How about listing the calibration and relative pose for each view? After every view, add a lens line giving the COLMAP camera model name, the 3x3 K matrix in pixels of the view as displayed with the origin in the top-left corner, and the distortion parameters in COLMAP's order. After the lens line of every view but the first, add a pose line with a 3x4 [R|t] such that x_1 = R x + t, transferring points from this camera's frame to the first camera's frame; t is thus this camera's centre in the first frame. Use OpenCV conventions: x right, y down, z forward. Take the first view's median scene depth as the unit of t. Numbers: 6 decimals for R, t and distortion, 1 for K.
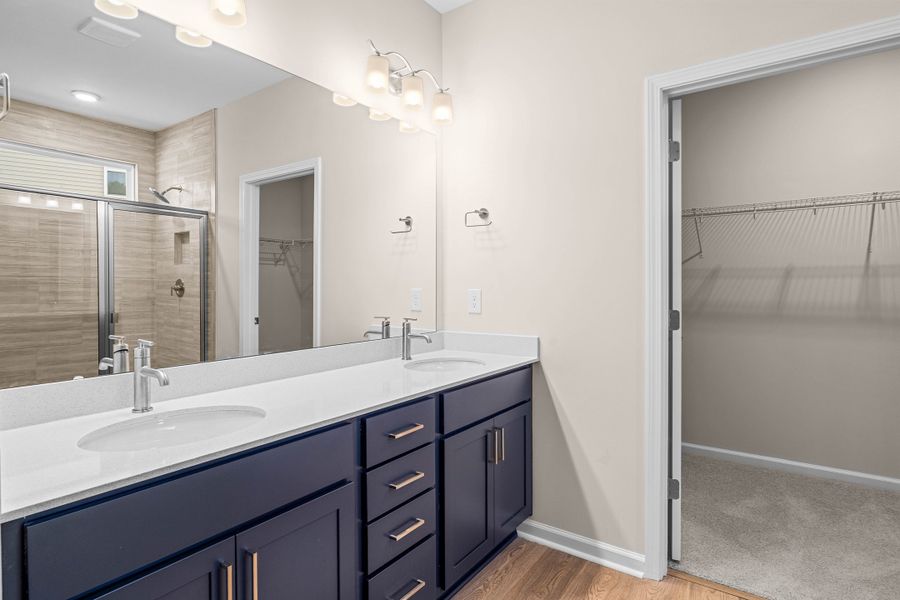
lens RADIAL K [[467.3, 0, 451.5], [0, 467.3, 294.8], [0, 0, 1]] dist [-0.005710, 0.001004]
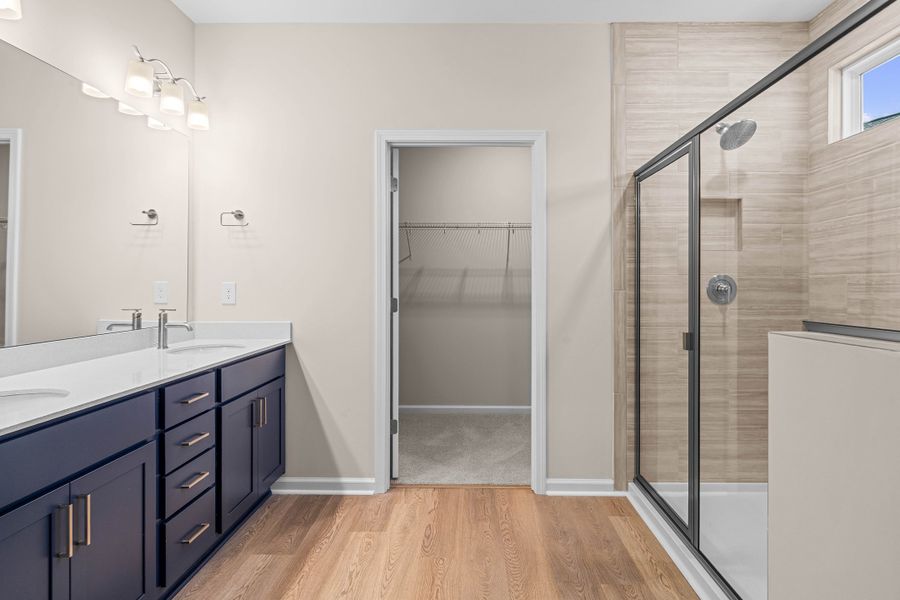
lens RADIAL K [[472.6, 0, 450.5], [0, 472.6, 280.0], [0, 0, 1]] dist [0.020516, -0.000043]
pose [[0.837116, 0.010772, 0.546919, -0.151152], [0.002445, 0.999722, -0.023433, 0.012073], [-0.547020, 0.020953, 0.836857, -0.270079]]
